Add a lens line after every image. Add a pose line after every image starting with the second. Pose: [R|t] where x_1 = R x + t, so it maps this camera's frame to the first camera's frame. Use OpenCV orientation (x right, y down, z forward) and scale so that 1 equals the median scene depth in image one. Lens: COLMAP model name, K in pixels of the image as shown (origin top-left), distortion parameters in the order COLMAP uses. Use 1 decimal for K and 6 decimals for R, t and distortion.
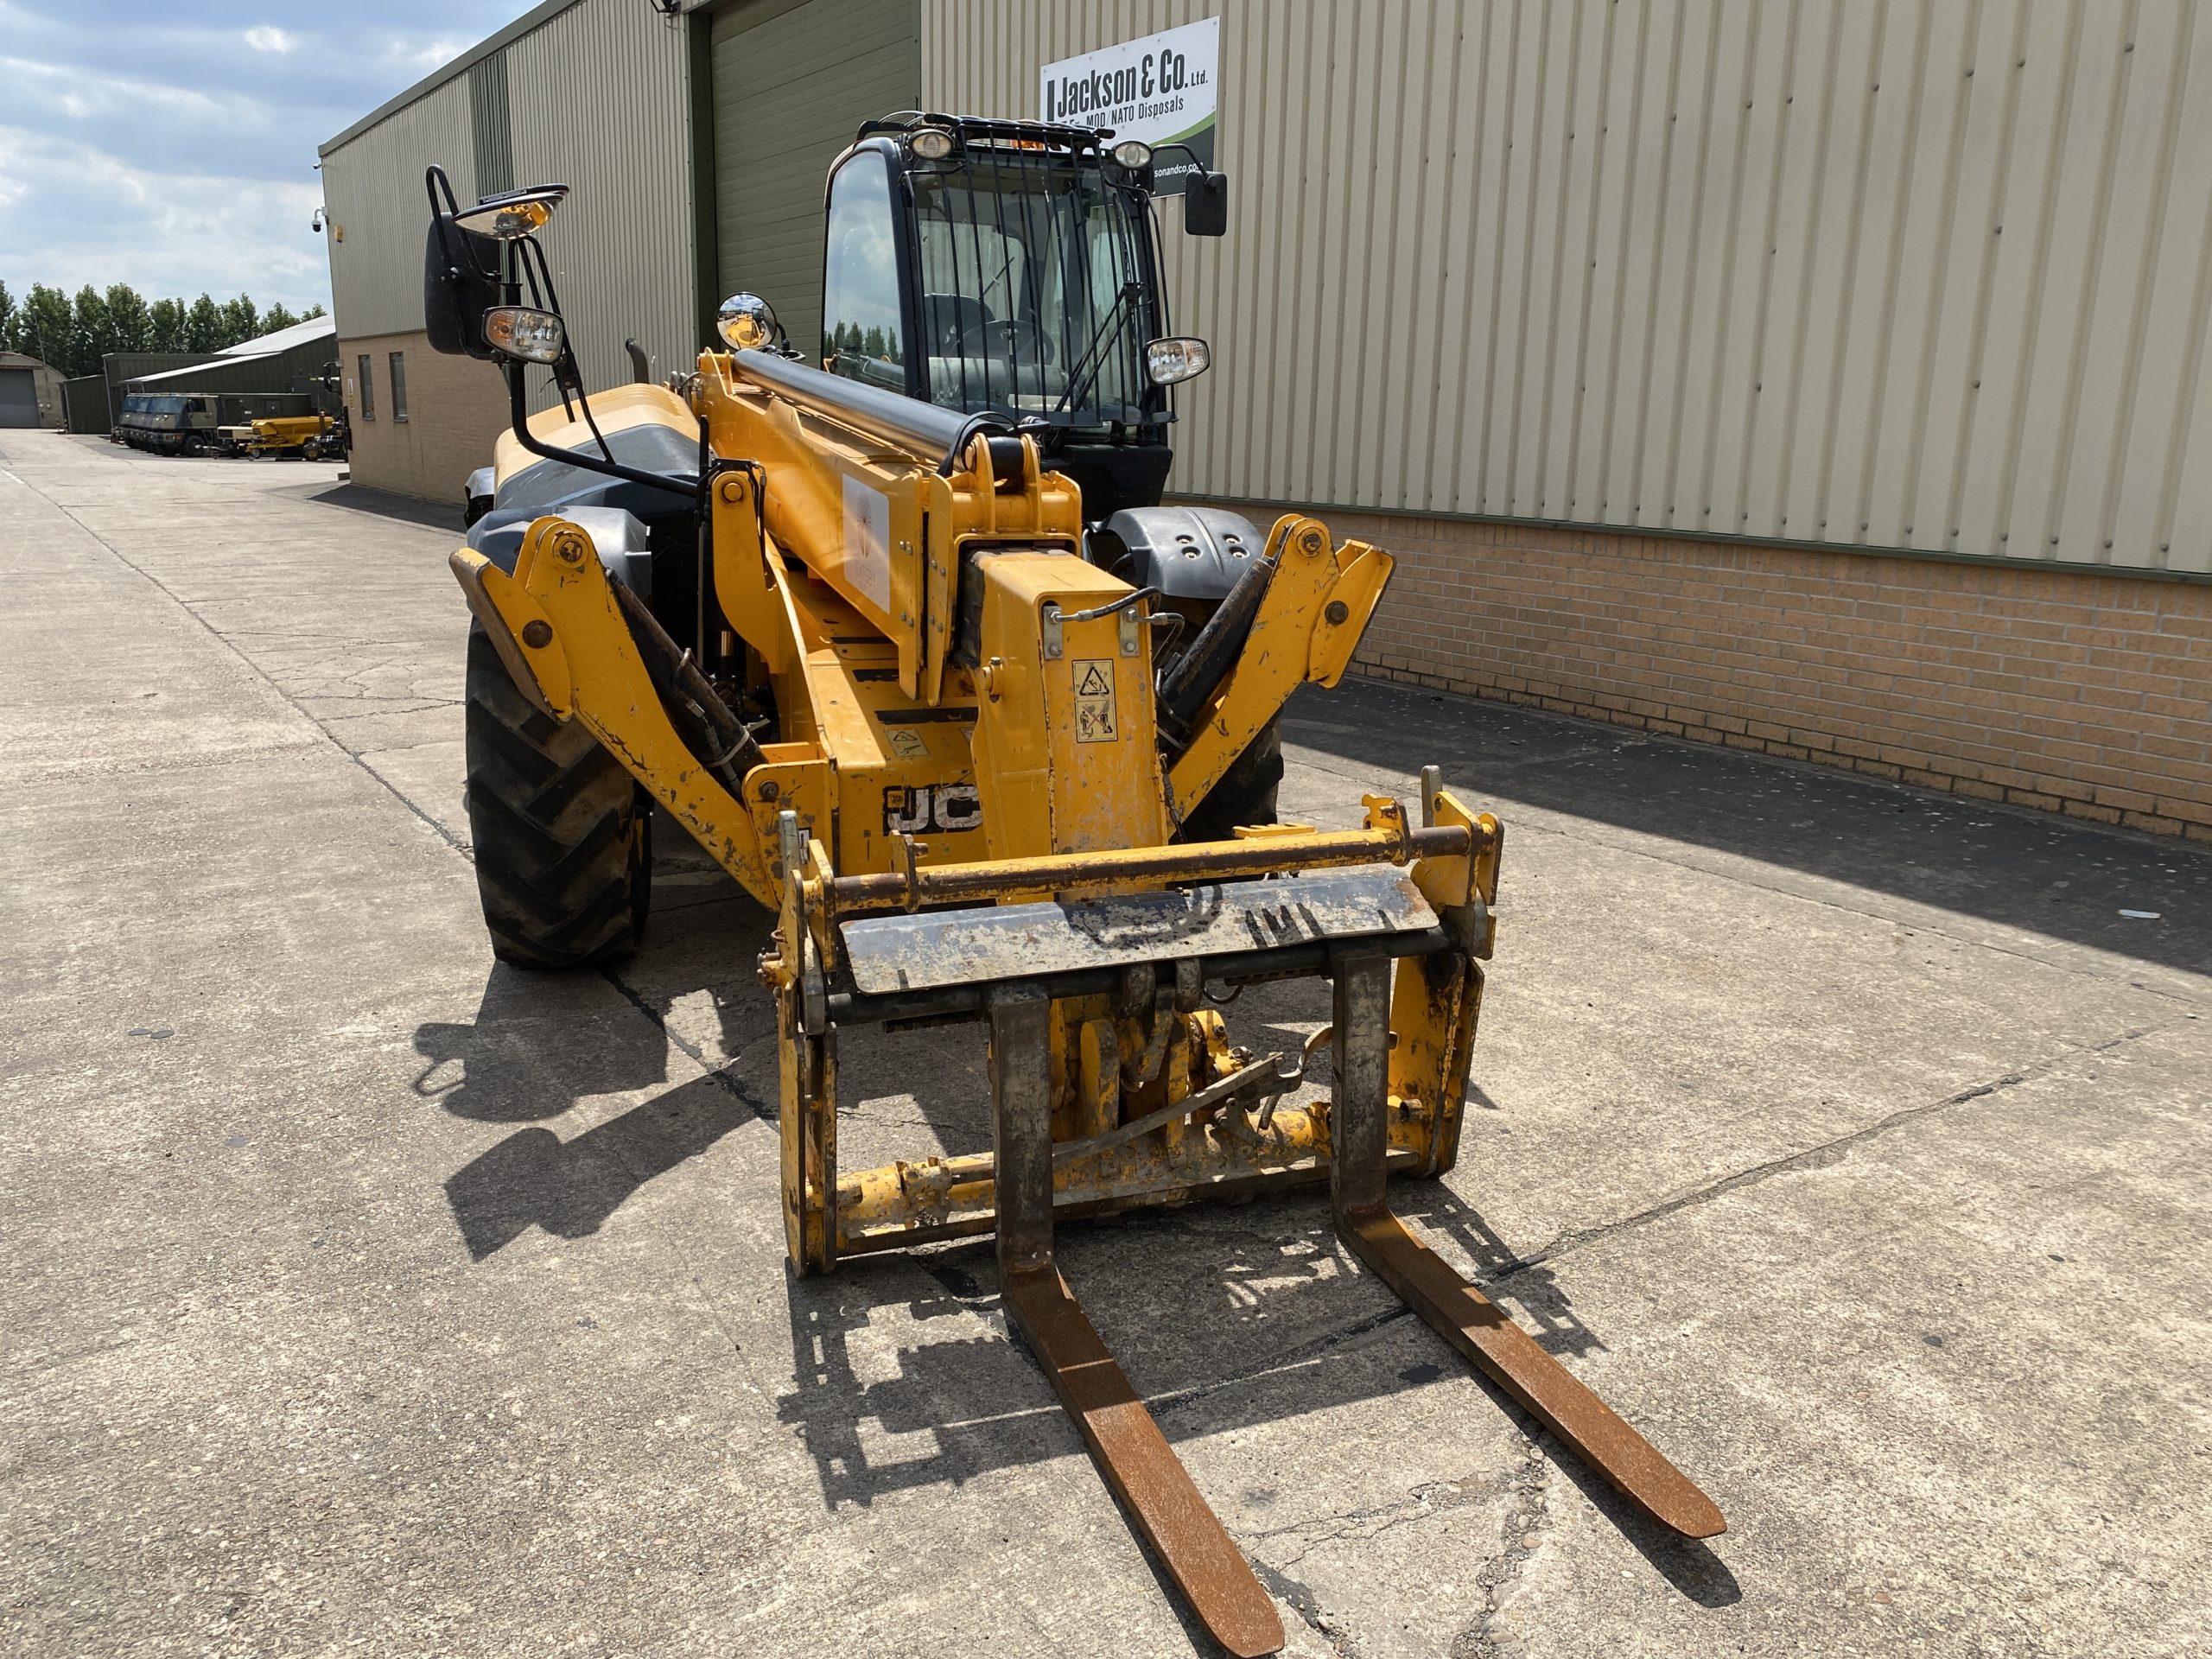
lens RADIAL K [[1690.1, 0, 1105.0], [0, 1690.1, 820.1], [0, 0, 1]] dist [0.027818, -0.027855]
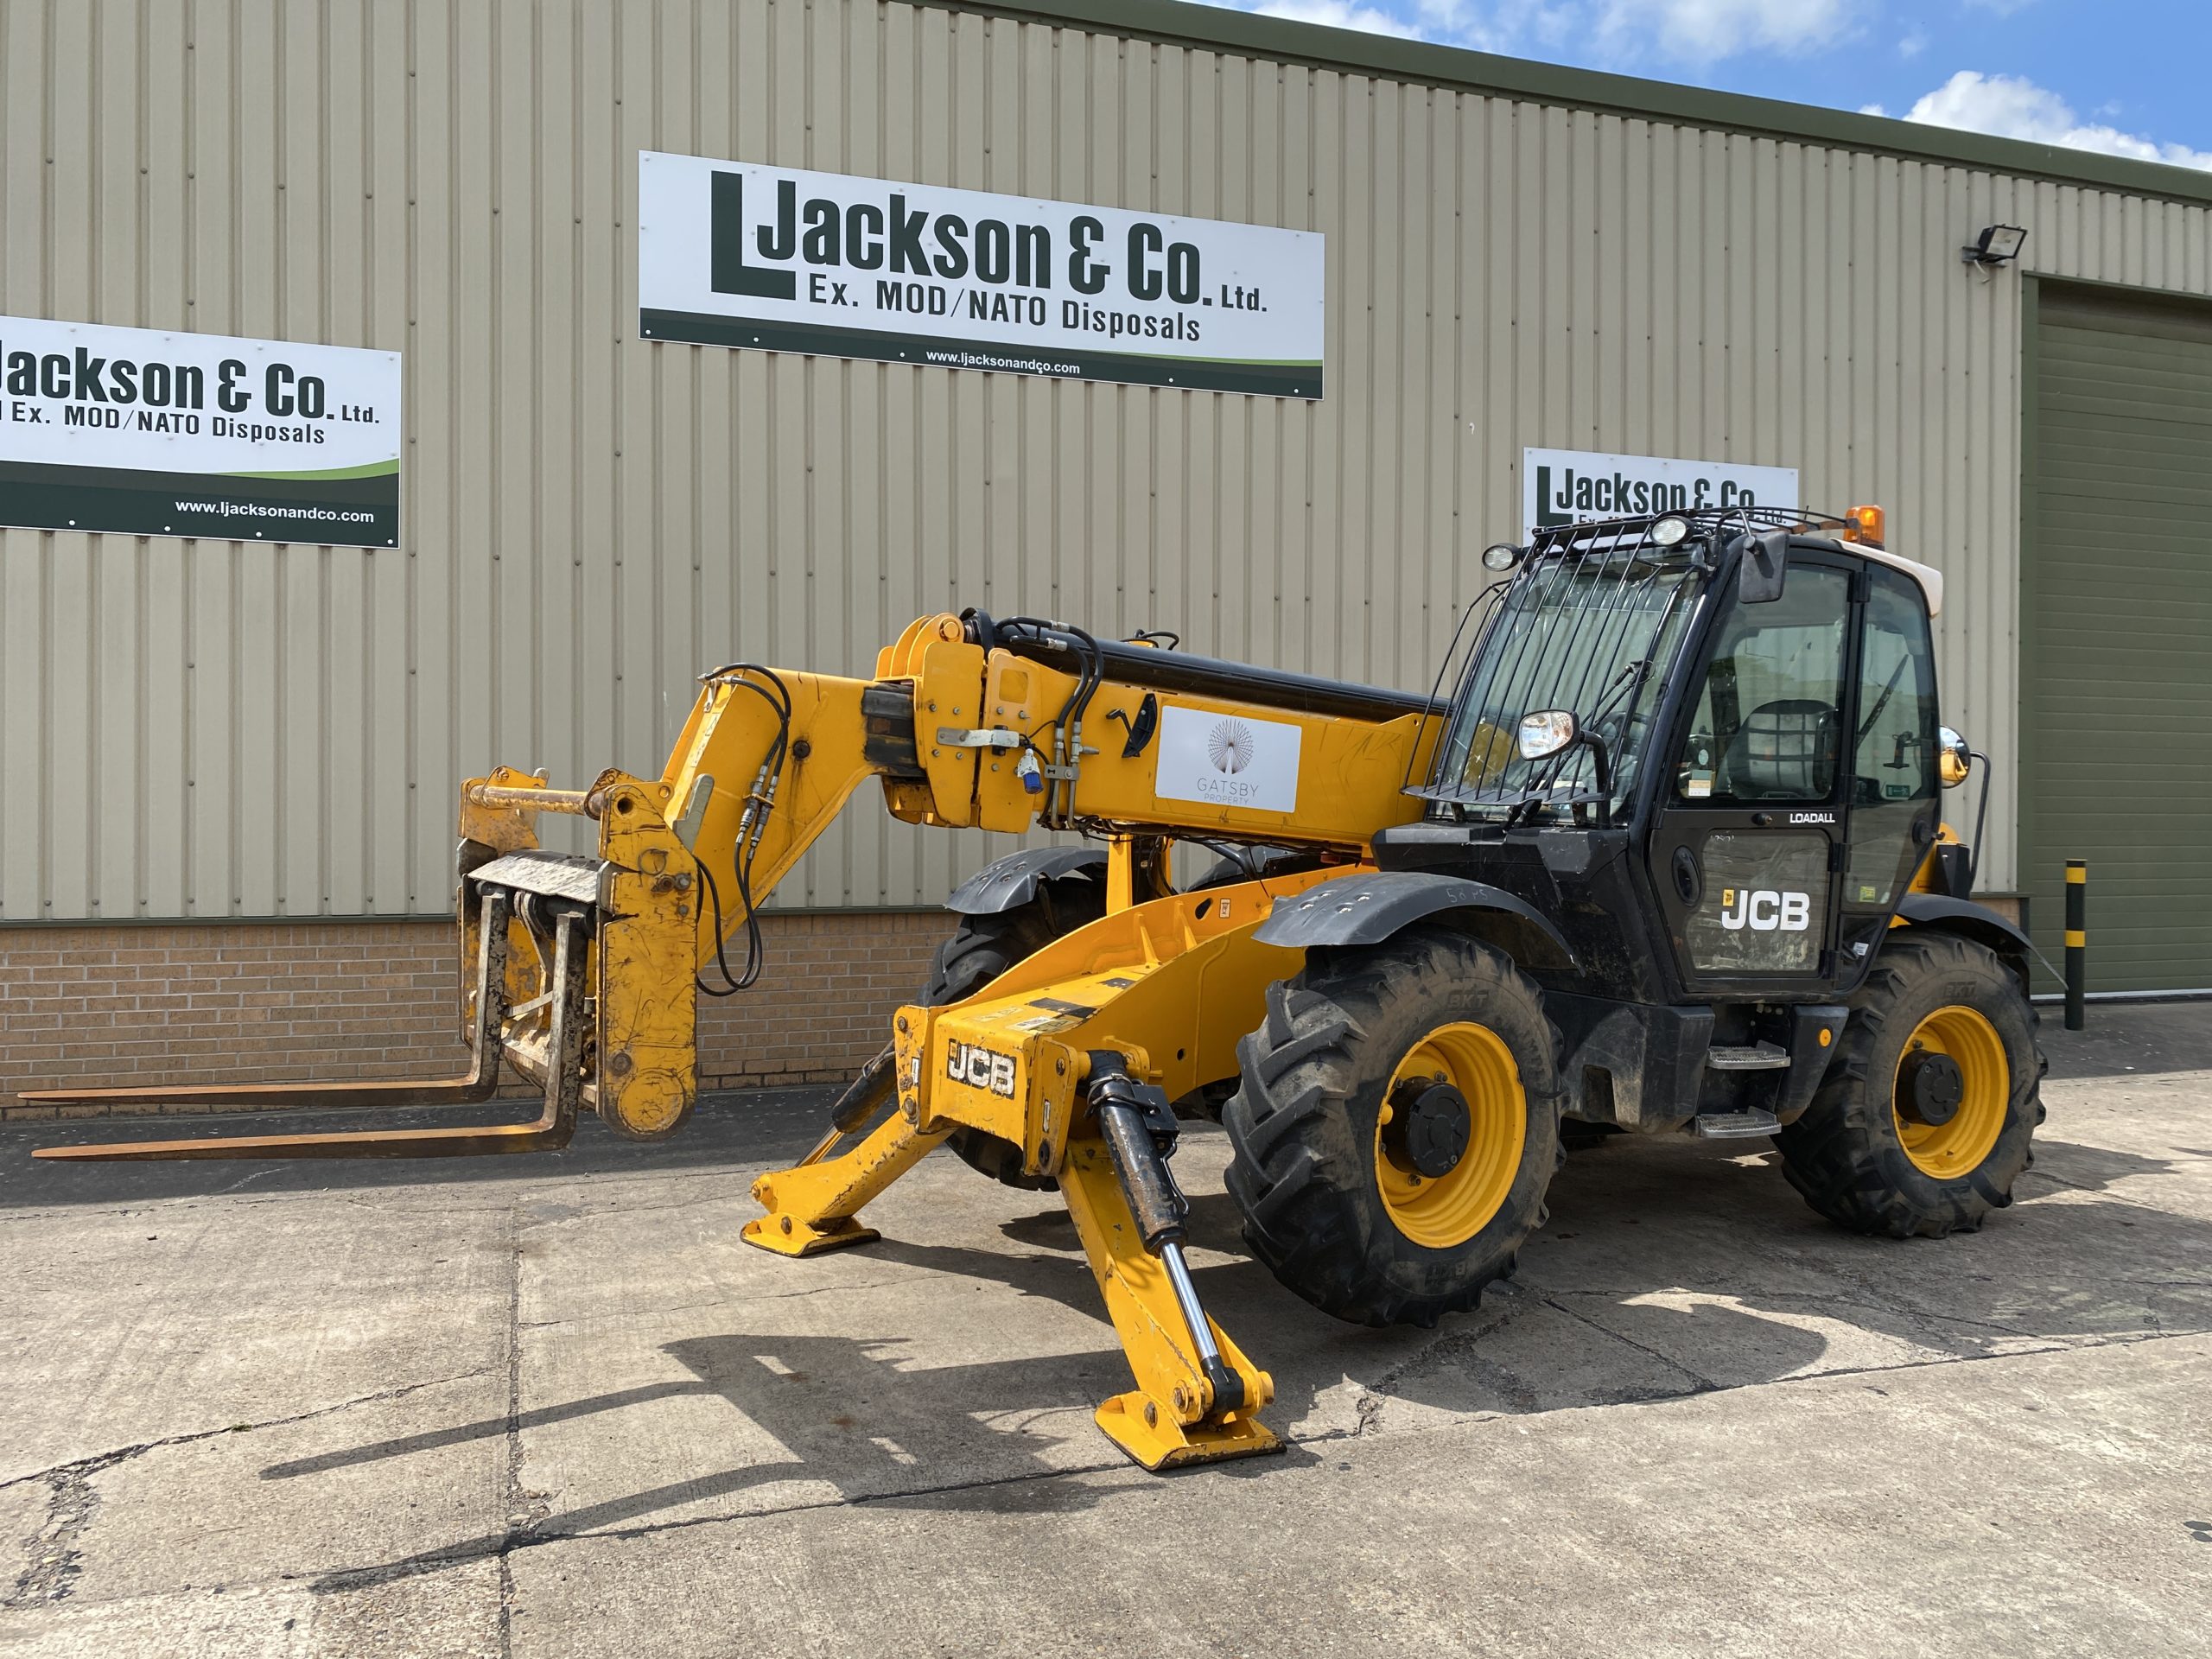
lens RADIAL K [[1690.1, 0, 1112.9], [0, 1690.1, 820.3], [0, 0, 1]] dist [0.027818, -0.027855]
pose [[0.254389, -0.019680, 0.966902, -1.559060], [0.227458, 0.972964, -0.040040, -0.328614], [-0.939973, 0.230115, 0.251988, 1.227098]]
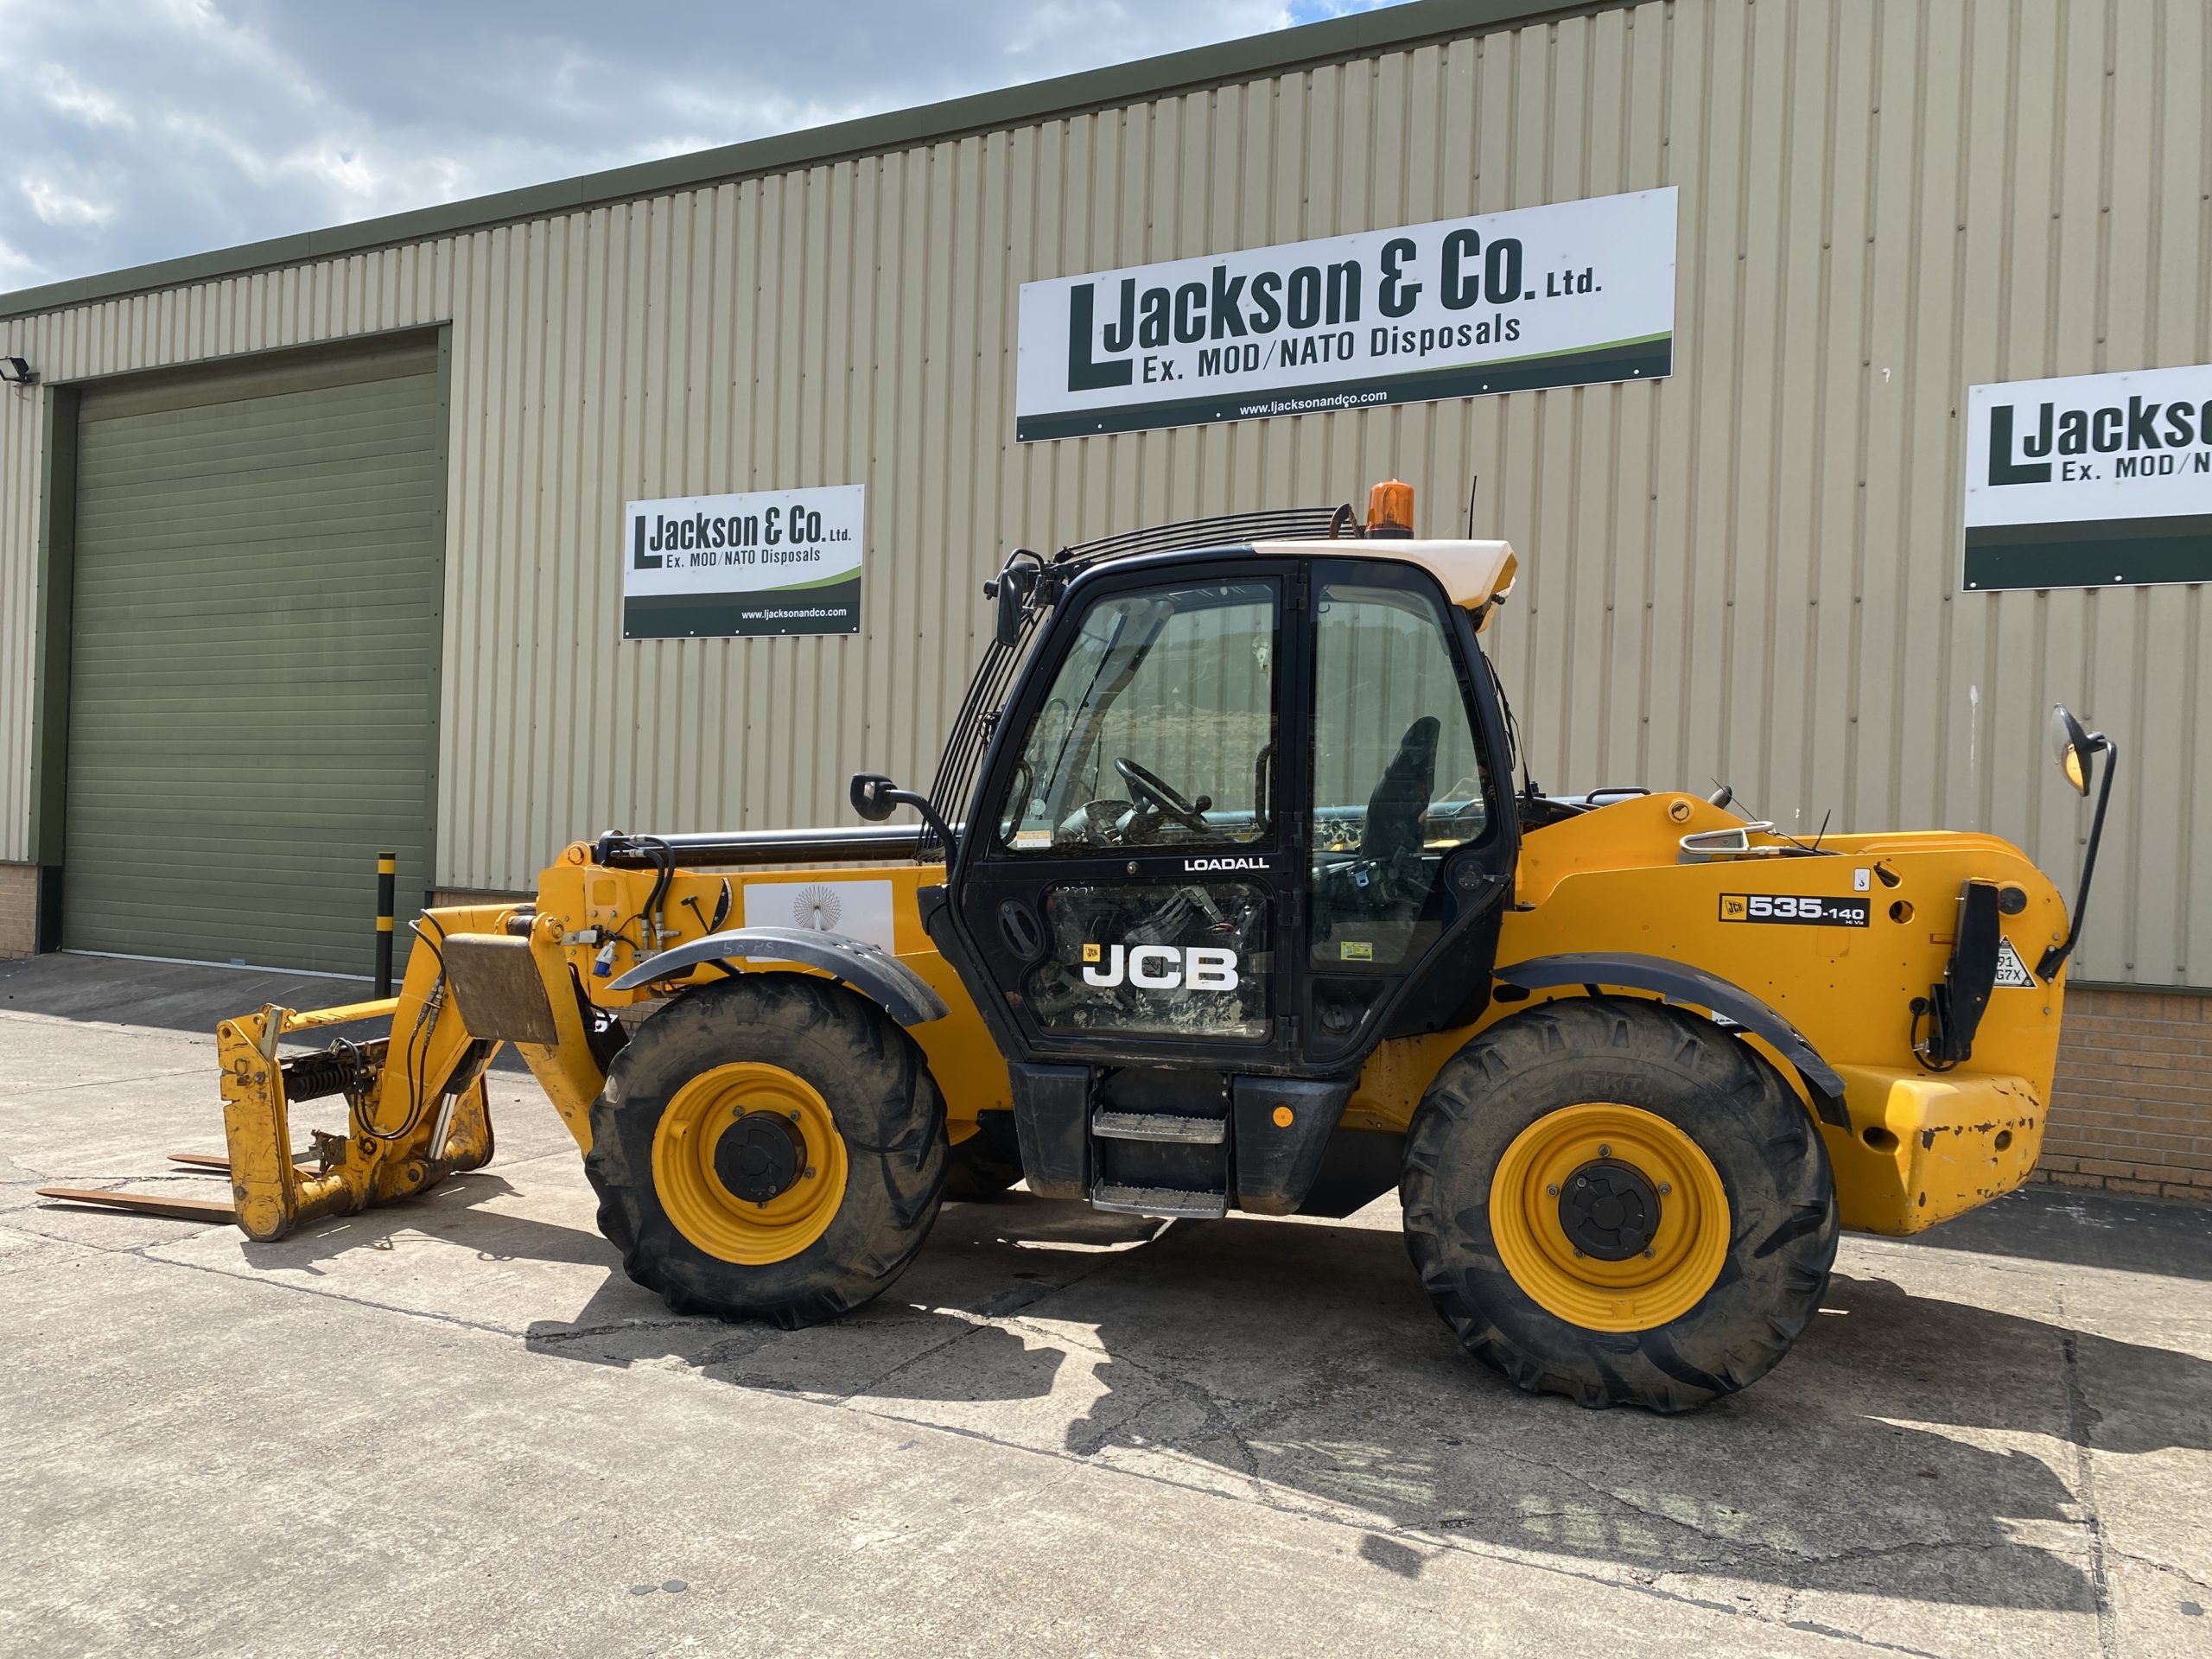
lens RADIAL K [[1690.1, 0, 1095.6], [0, 1690.1, 845.3], [0, 0, 1]] dist [0.027818, -0.027855]
pose [[0.876446, 0.006322, 0.481459, -0.778443], [0.099272, 0.976059, -0.193531, -0.047058], [-0.471156, 0.217415, 0.854835, 0.110361]]
